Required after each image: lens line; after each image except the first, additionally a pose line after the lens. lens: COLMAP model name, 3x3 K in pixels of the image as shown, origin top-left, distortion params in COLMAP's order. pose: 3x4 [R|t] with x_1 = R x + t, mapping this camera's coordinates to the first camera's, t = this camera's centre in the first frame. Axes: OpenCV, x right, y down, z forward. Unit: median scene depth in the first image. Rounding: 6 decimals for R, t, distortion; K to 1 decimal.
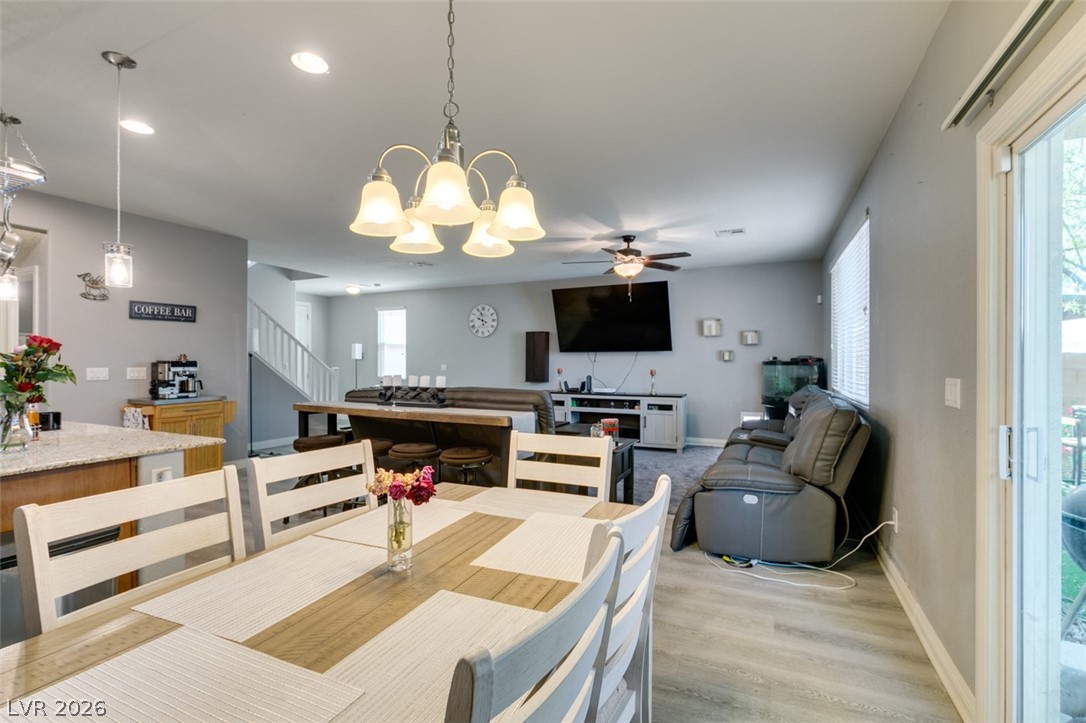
lens RADIAL K [[486.5, 0, 540.4], [0, 486.5, 362.9], [0, 0, 1]] dist [0.000155, -0.000443]
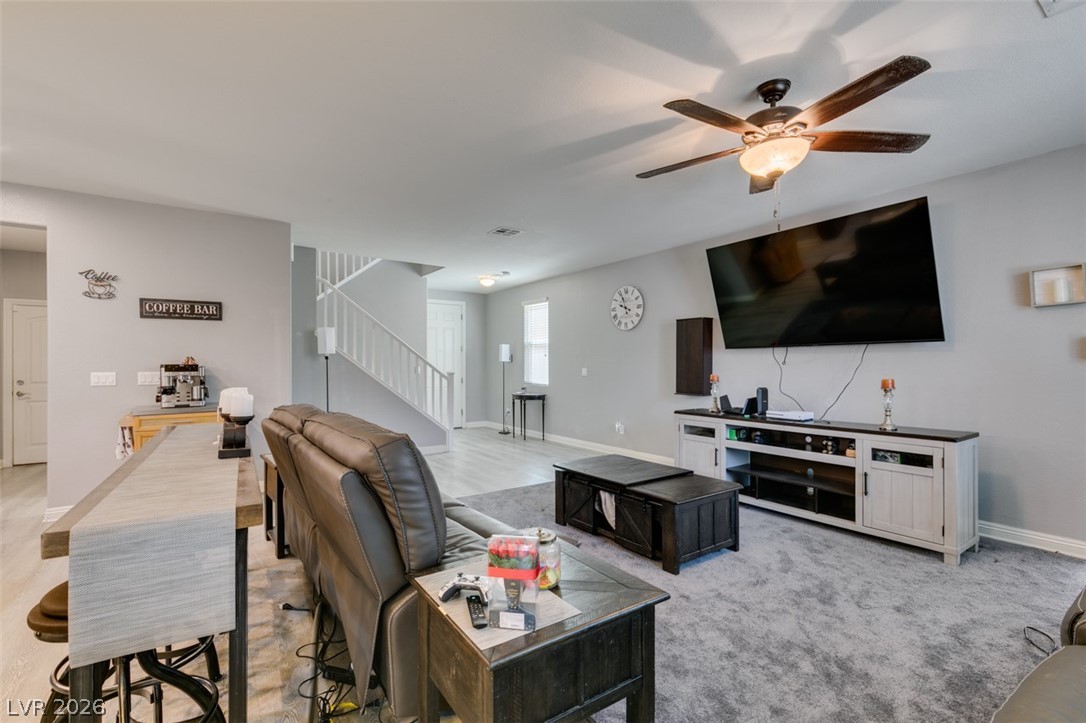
lens RADIAL K [[486.5, 0, 540.4], [0, 486.5, 362.9], [0, 0, 1]] dist [0.000155, -0.000443]
pose [[0.867055, -0.004768, -0.498189, 0.172347], [0.001709, 0.999977, -0.006597, 0.000063], [0.498209, 0.004869, 0.867043, 0.396353]]
